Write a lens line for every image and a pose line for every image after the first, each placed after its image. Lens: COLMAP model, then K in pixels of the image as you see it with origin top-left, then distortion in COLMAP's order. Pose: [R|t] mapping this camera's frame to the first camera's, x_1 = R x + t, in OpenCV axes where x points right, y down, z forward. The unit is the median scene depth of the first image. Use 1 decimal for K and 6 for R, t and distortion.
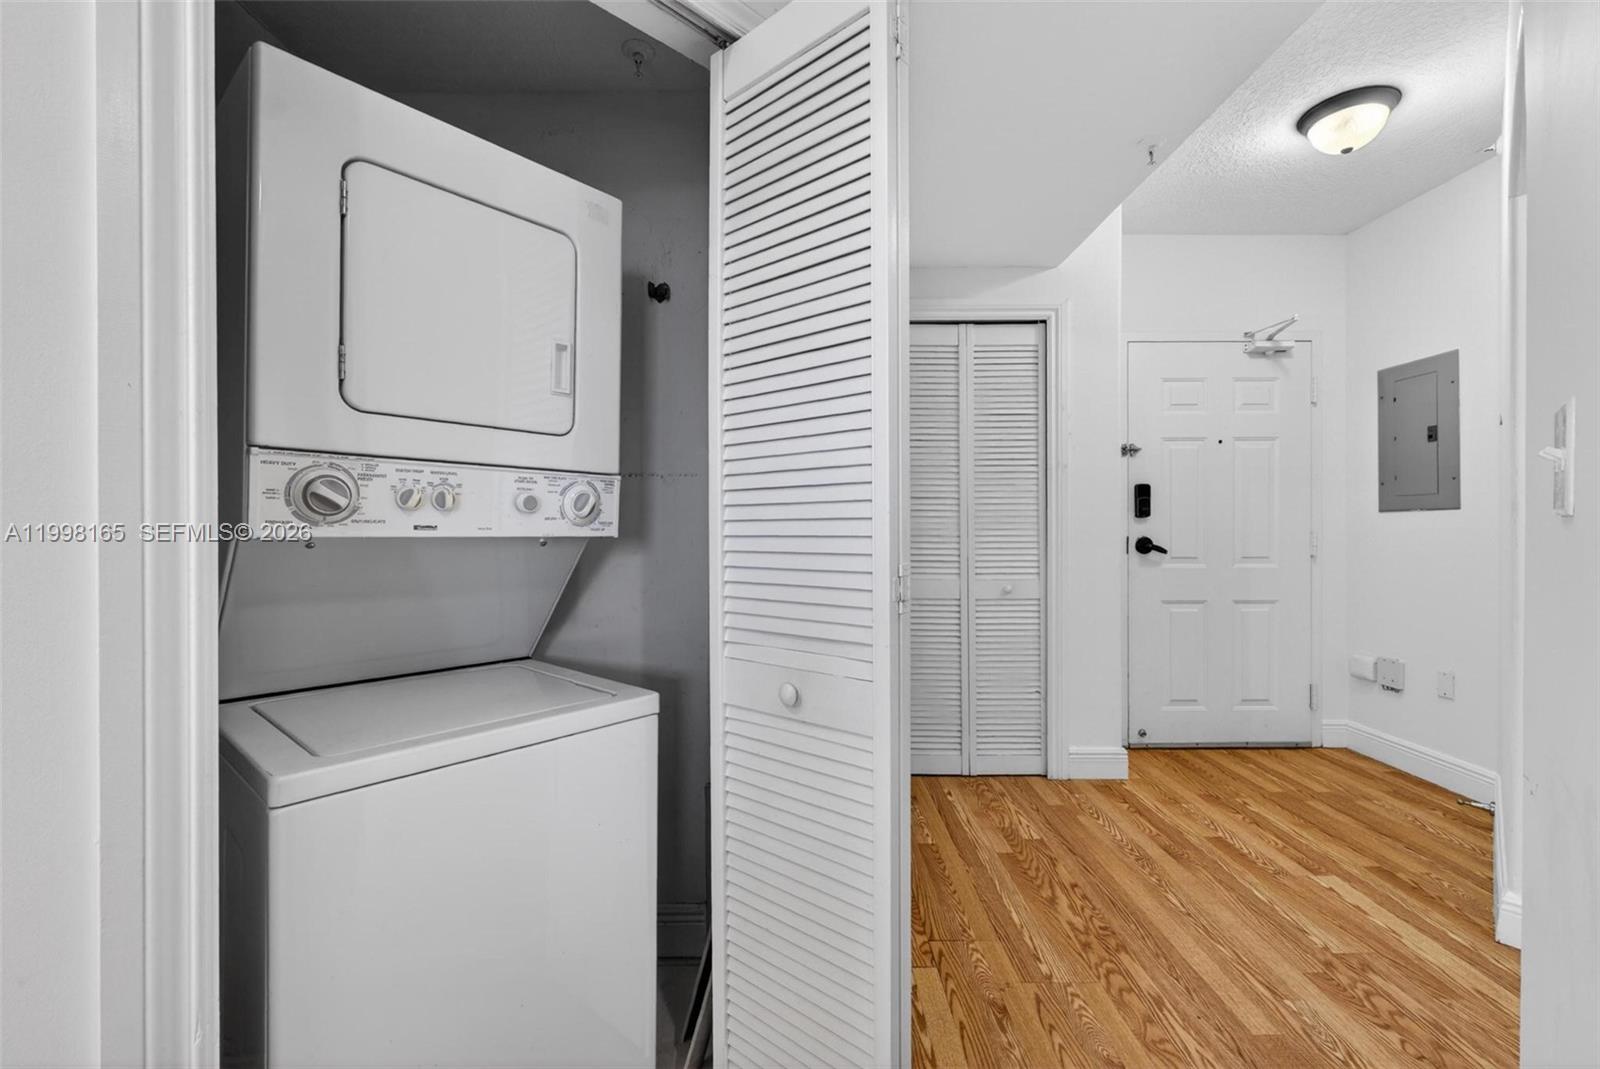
lens RADIAL K [[673.0, 0, 791.8], [0, 673.0, 527.7], [0, 0, 1]] dist [0.003118, -0.002060]
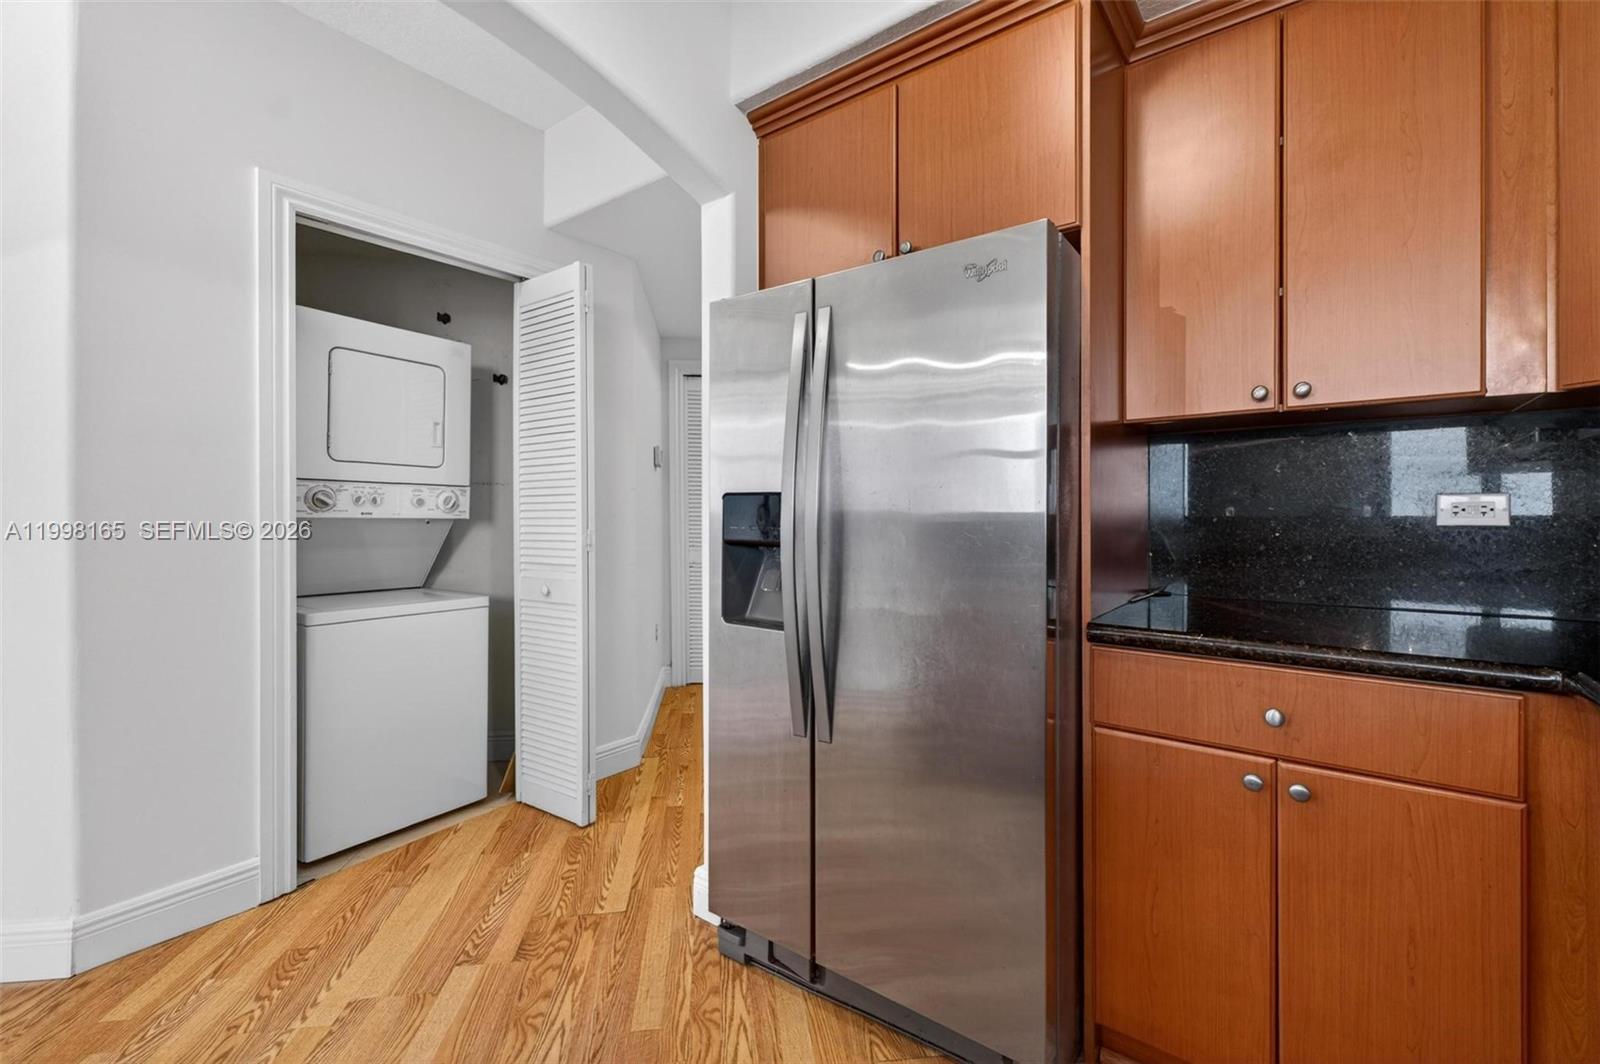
lens RADIAL K [[673.0, 0, 802.8], [0, 673.0, 519.3], [0, 0, 1]] dist [0.003118, -0.002060]
pose [[0.990263, 0.005861, 0.139089, 0.418772], [-0.007264, 0.999928, 0.009580, -0.009998], [-0.139023, -0.010497, 0.990234, -1.037639]]
